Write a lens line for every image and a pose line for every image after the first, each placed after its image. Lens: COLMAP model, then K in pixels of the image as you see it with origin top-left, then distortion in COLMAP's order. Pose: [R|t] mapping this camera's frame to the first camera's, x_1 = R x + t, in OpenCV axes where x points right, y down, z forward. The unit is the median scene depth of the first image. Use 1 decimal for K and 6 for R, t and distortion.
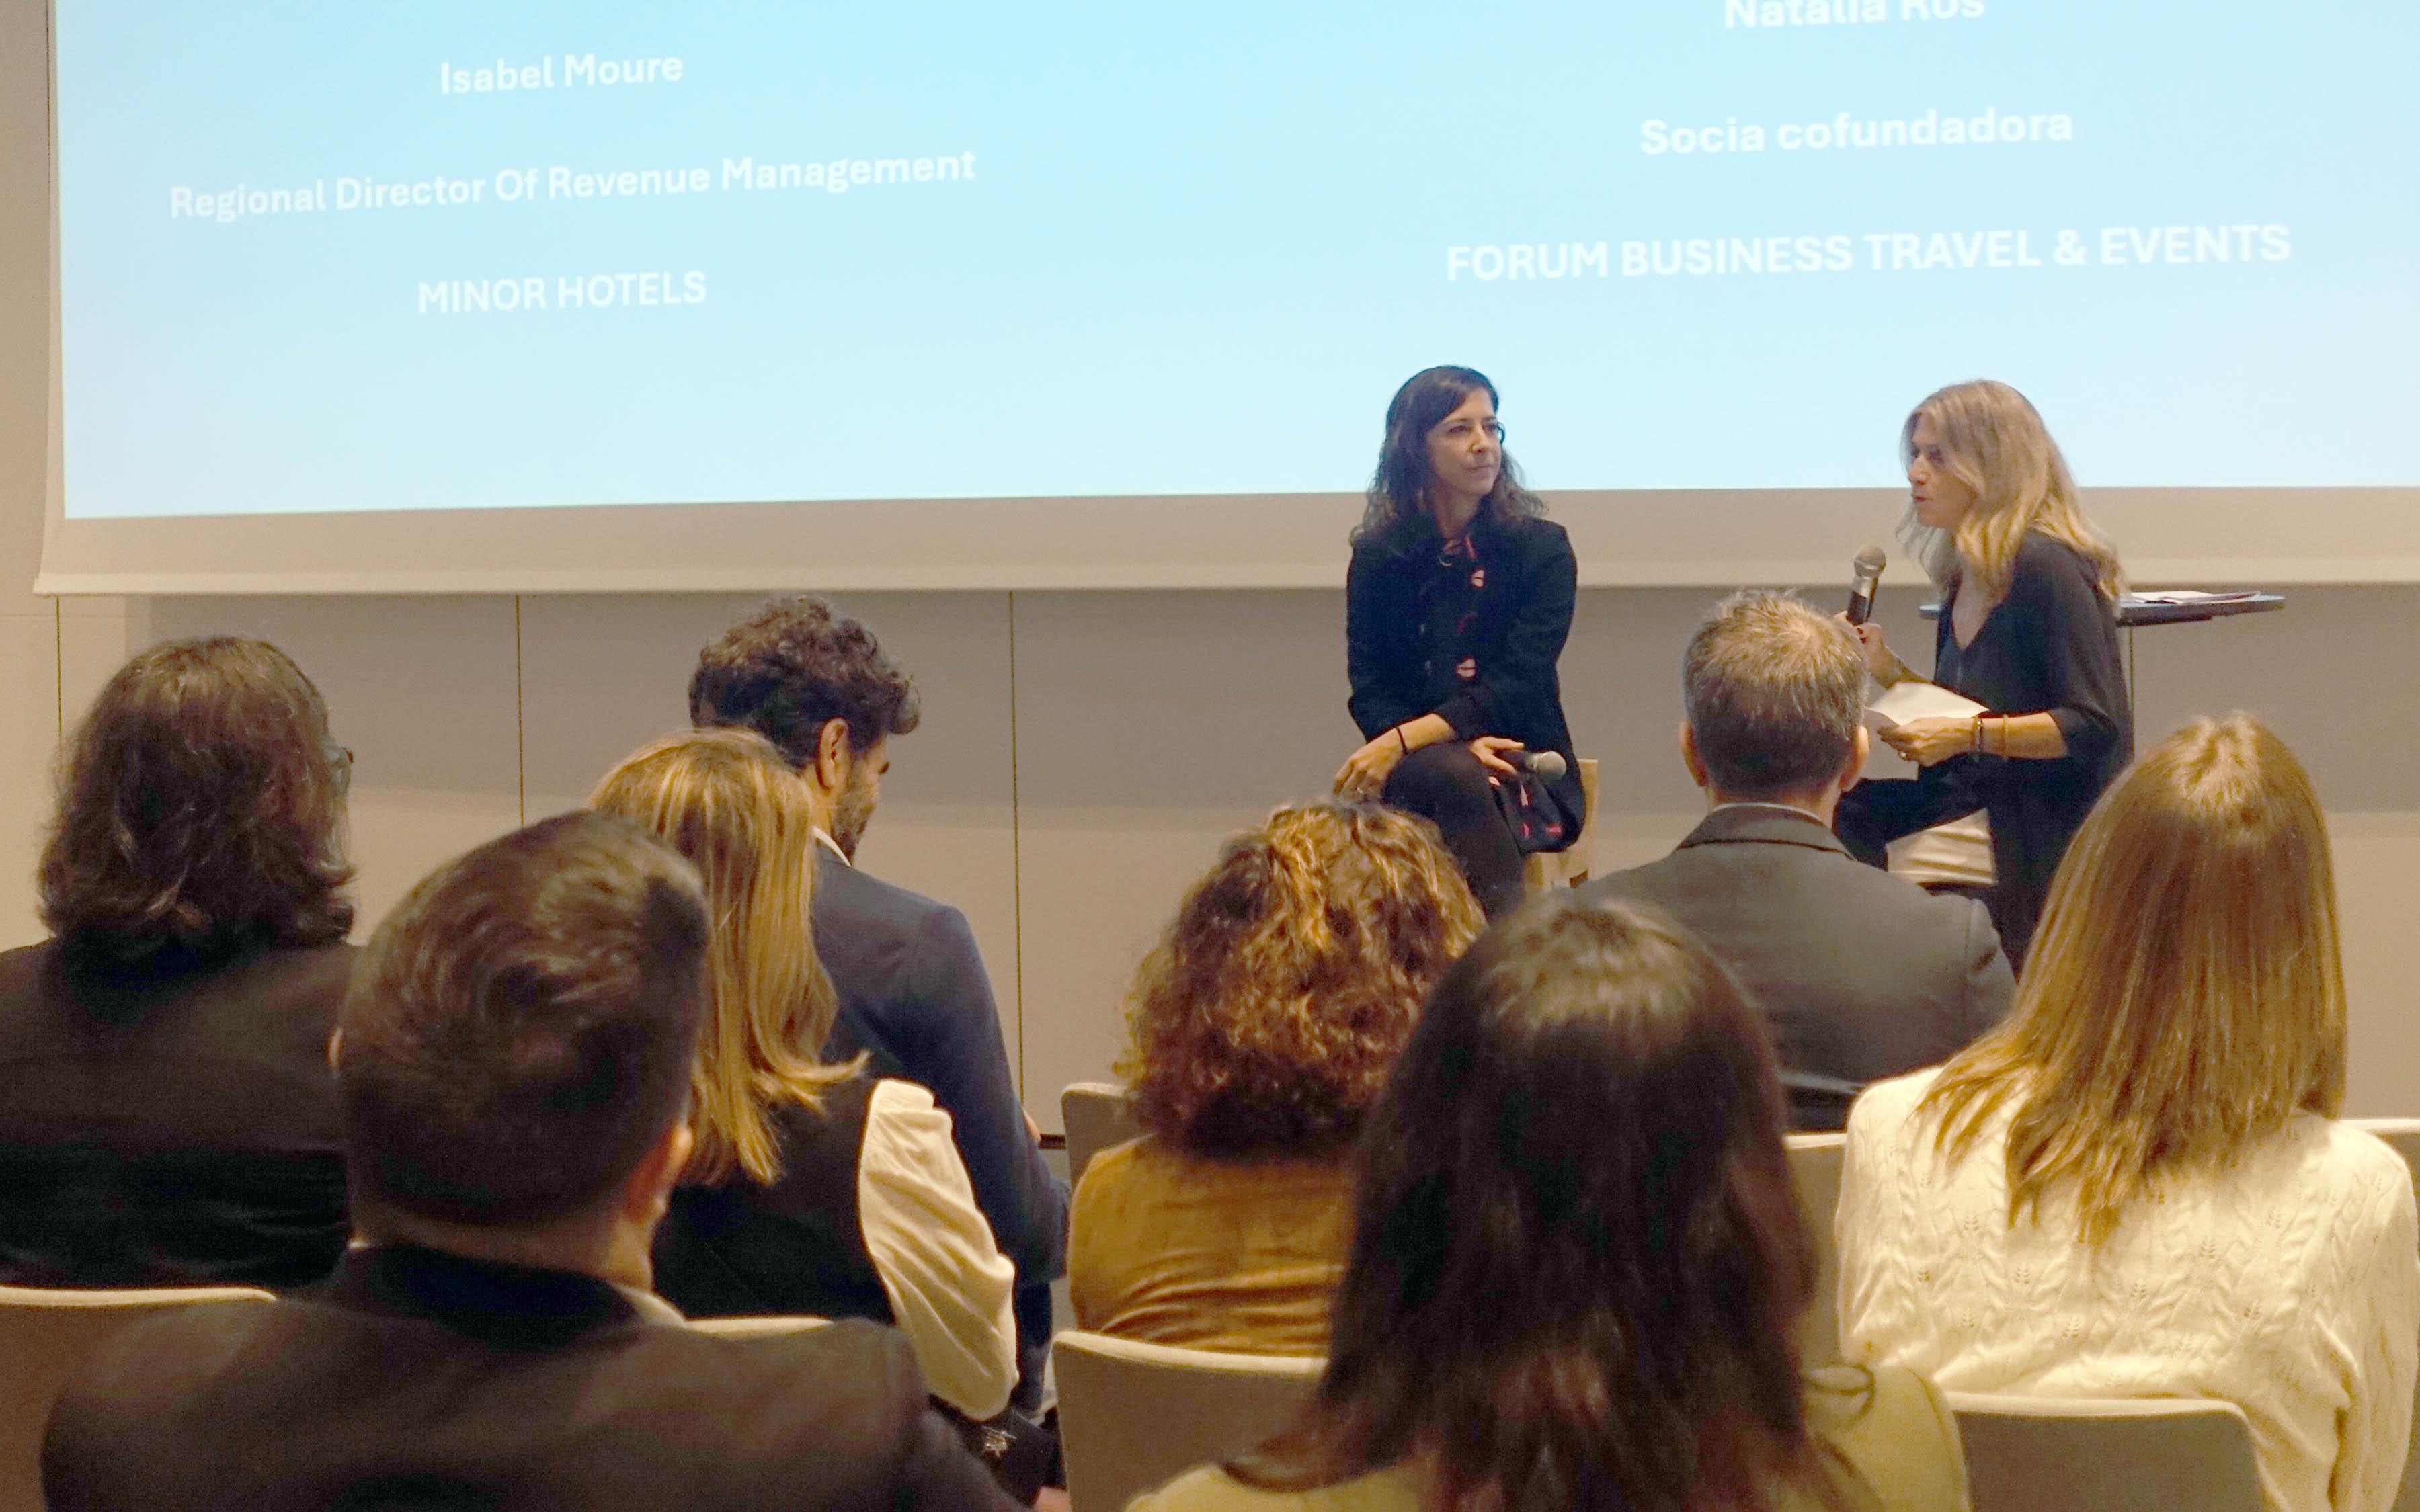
lens RADIAL K [[4815.3, 0, 1117.7], [0, 4815.3, 532.6], [0, 0, 1]] dist [0.008126, 0.000000]
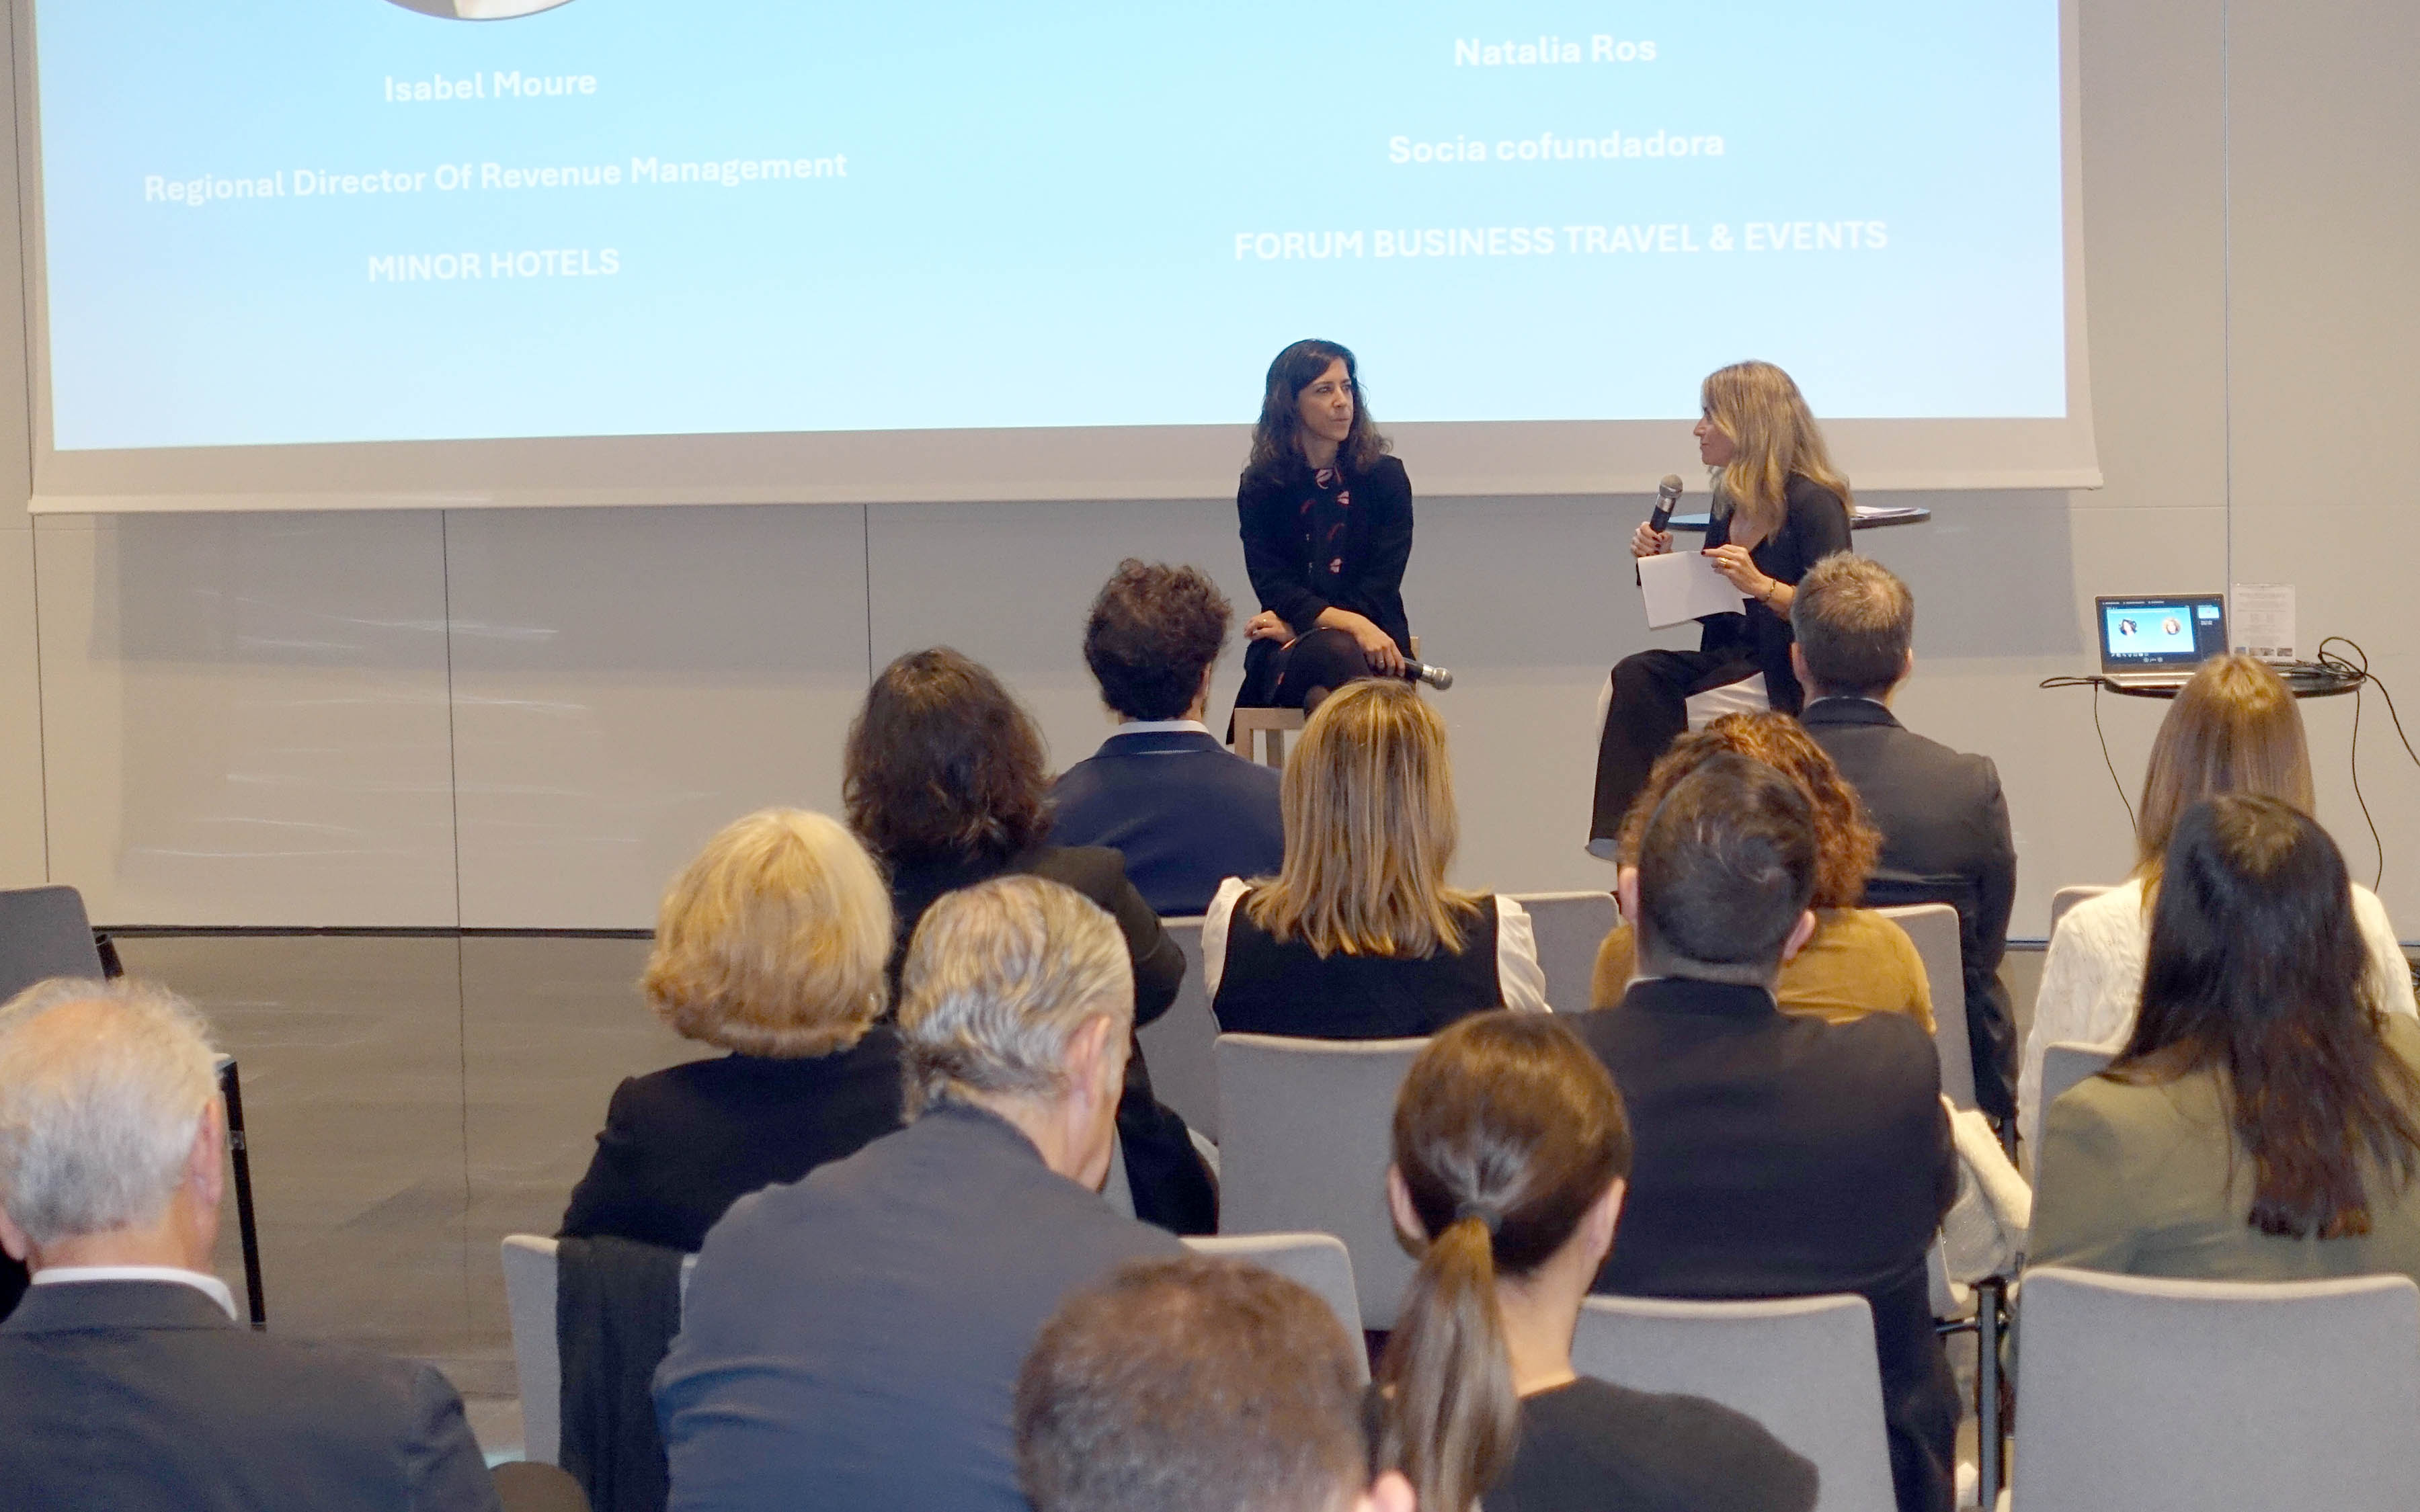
lens RADIAL K [[4438.7, 0, 1140.7], [0, 4438.7, 665.5], [0, 0, 1]] dist [0.011271, 0.000000]
pose [[0.983815, -0.021379, 0.177907, -0.162739], [0.009444, 0.997663, 0.067666, -0.023789], [-0.178938, -0.064890, 0.981718, -0.158429]]
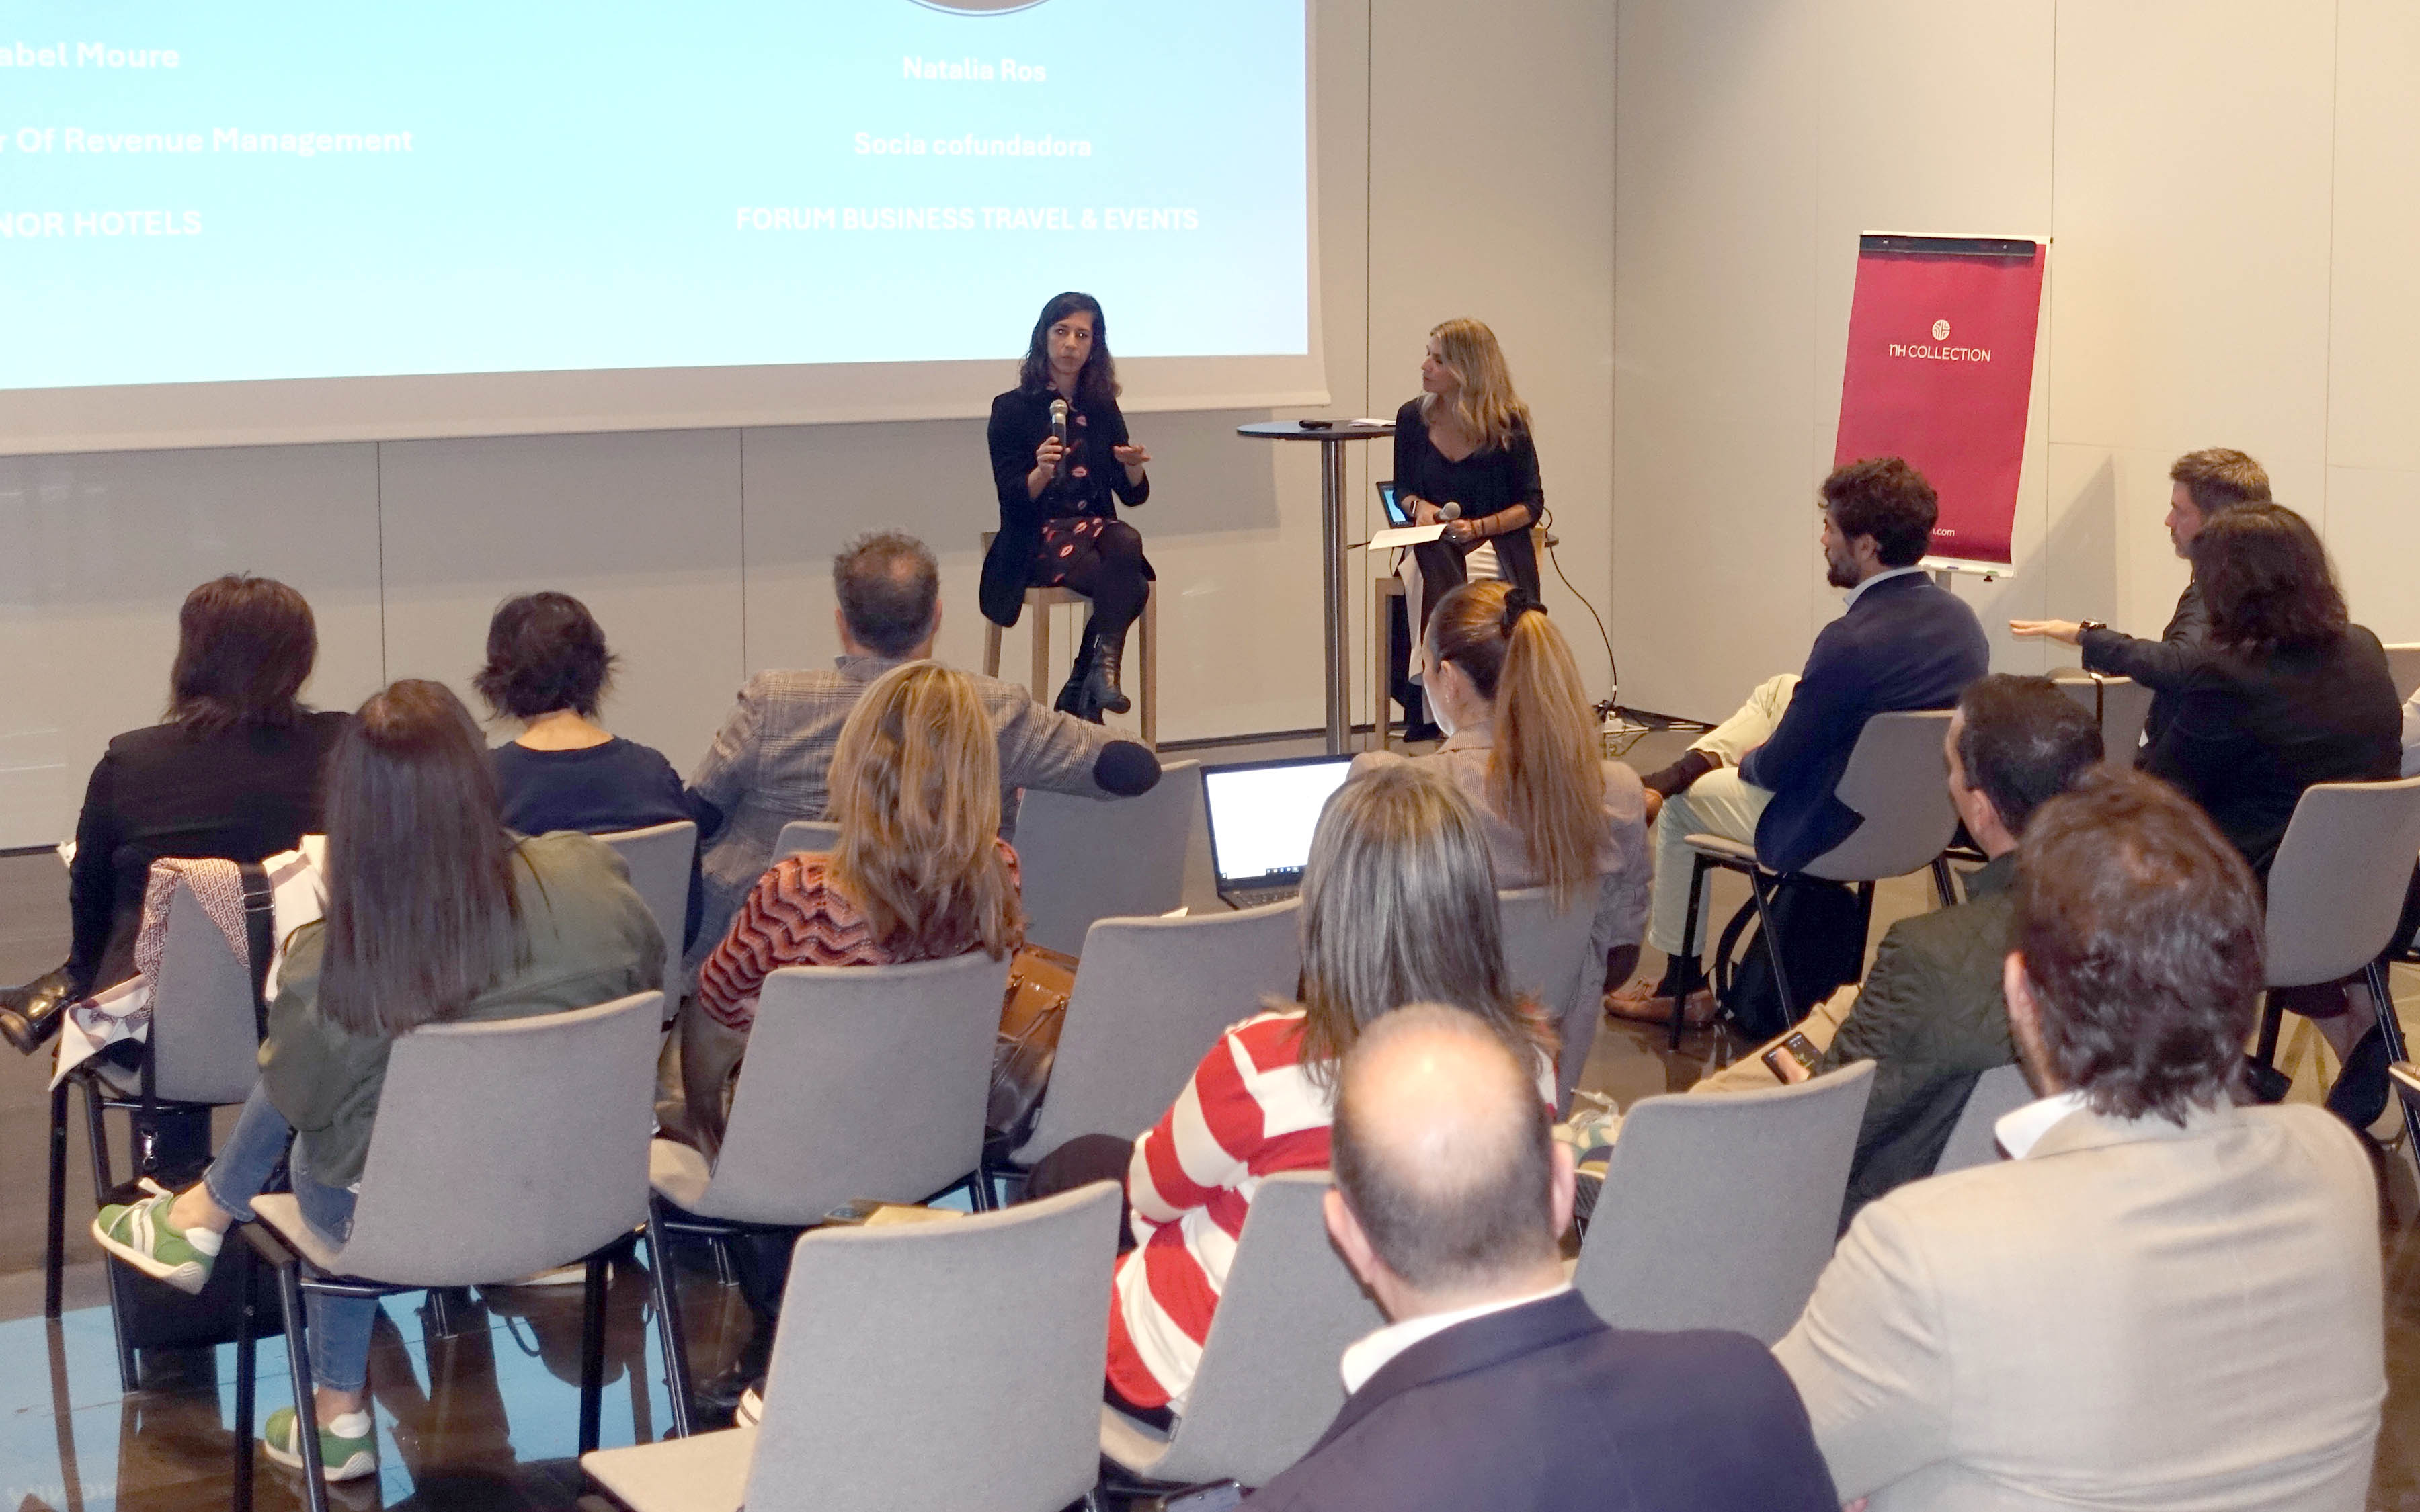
lens RADIAL K [[3503.8, 0, 1156.4], [0, 3503.8, 610.4], [0, 0, 1]] dist [0.003387, 0.000000]
pose [[0.633351, -0.071844, 0.770522, -0.699180], [0.011689, 0.996456, 0.083301, -0.021716], [-0.773776, -0.043752, 0.631947, 0.167395]]
